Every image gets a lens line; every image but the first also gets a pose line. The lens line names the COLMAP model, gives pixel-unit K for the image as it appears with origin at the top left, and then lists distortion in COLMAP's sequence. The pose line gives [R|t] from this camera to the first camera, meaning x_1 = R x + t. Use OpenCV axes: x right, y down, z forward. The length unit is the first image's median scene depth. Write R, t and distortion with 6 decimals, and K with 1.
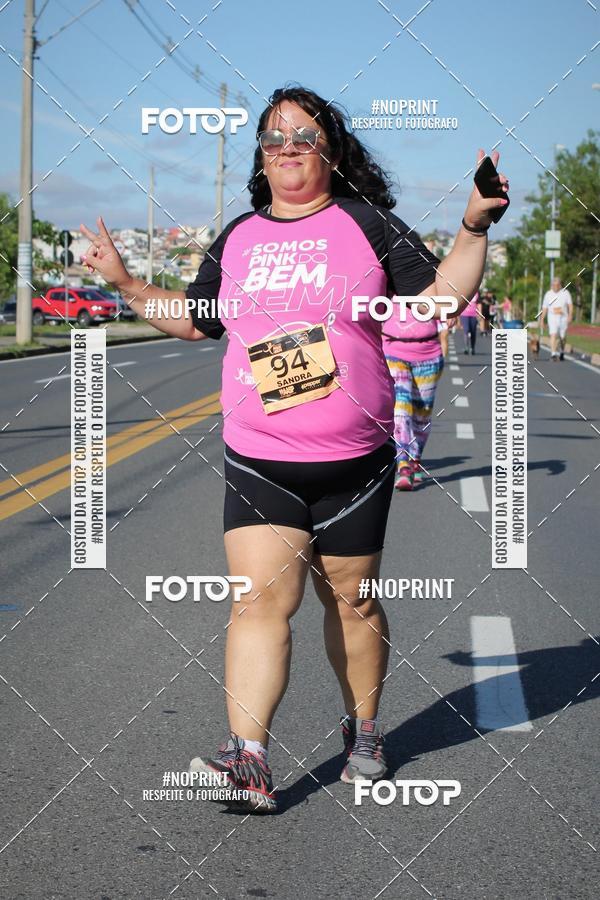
lens RADIAL K [[5731.5, 0, 300.0], [0, 5731.5, 450.0], [0, 0, 1]] dist [-0.212143, 0.467196]
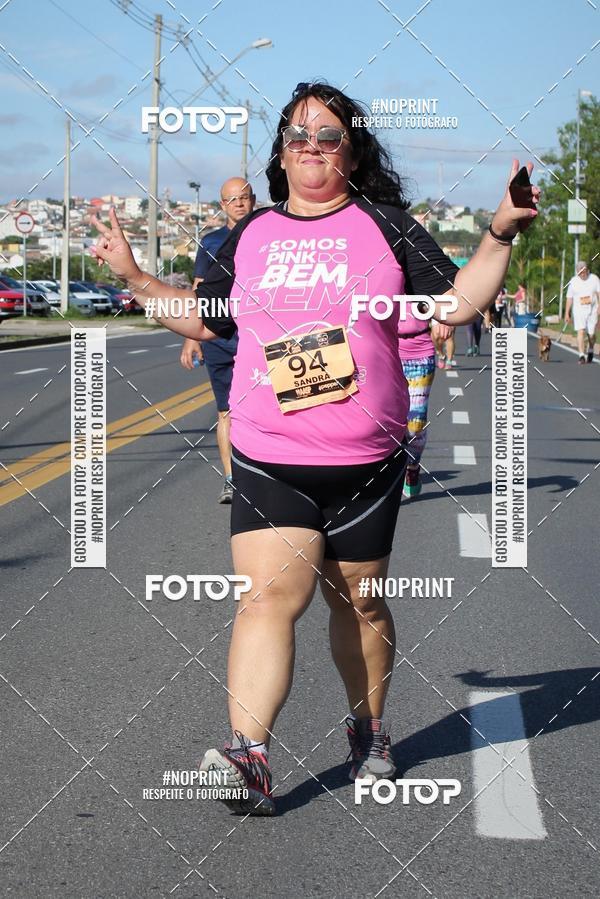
lens RADIAL K [[5725.1, 0, 300.0], [0, 5725.1, 449.5], [0, 0, 1]] dist [-0.212143, 0.467196]
pose [[0.999983, -0.003850, -0.004270, 0.009142], [0.003850, 0.999993, 0.000015, -0.003984], [0.004270, -0.000032, 0.999991, 0.210447]]
